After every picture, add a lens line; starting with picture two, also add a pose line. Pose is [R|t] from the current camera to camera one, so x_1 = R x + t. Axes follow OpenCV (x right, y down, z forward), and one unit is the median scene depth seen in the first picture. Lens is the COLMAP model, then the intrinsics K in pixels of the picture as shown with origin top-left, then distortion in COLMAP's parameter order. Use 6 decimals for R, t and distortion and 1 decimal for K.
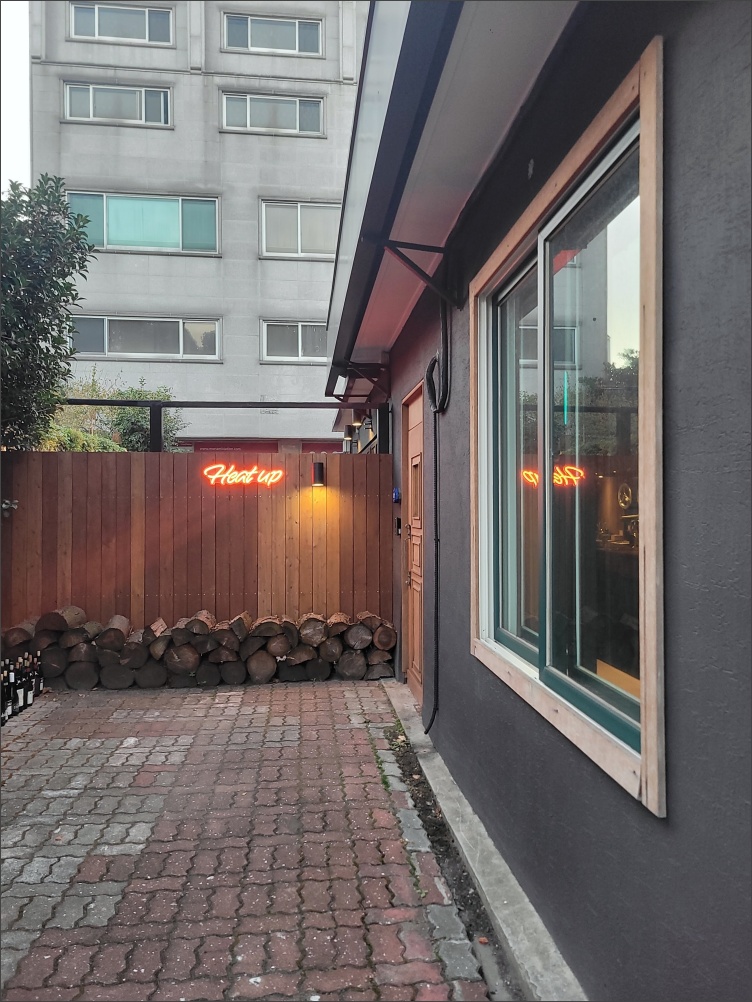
lens RADIAL K [[771.8, 0, 373.5], [0, 771.8, 510.7], [0, 0, 1]] dist [0.026748, -0.014225]
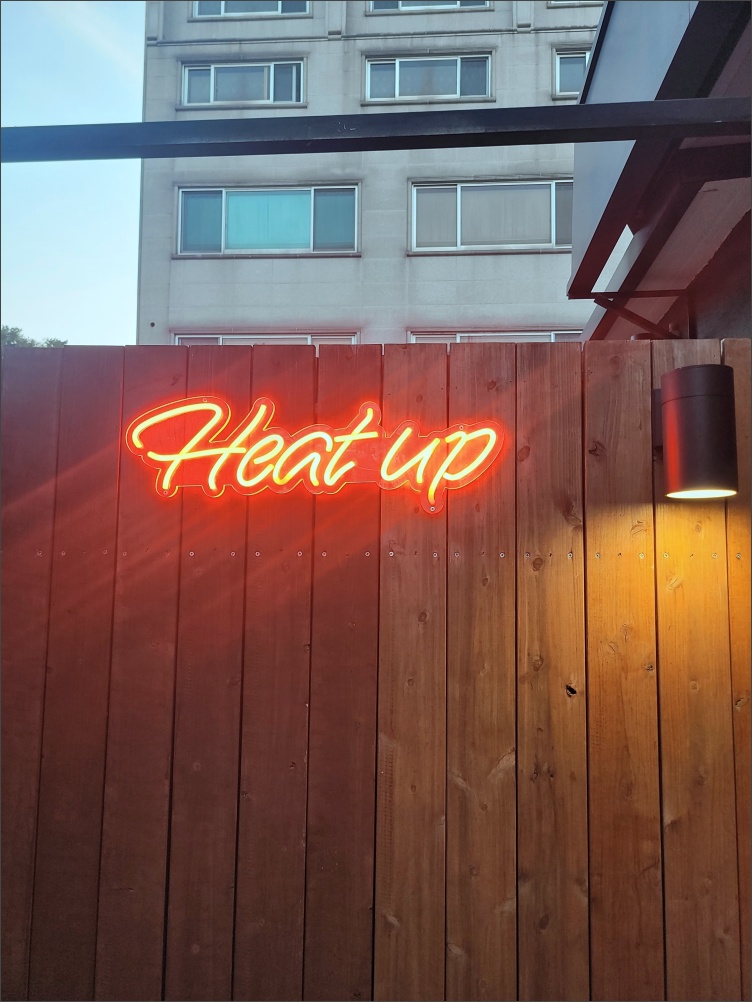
lens RADIAL K [[771.8, 0, 378.0], [0, 771.8, 506.4], [0, 0, 1]] dist [0.026748, -0.014225]
pose [[0.983459, 0.000103, -0.181132, -0.035332], [-0.015755, 0.996259, -0.084972, -0.004219], [0.180446, 0.086420, 0.979781, 0.249745]]
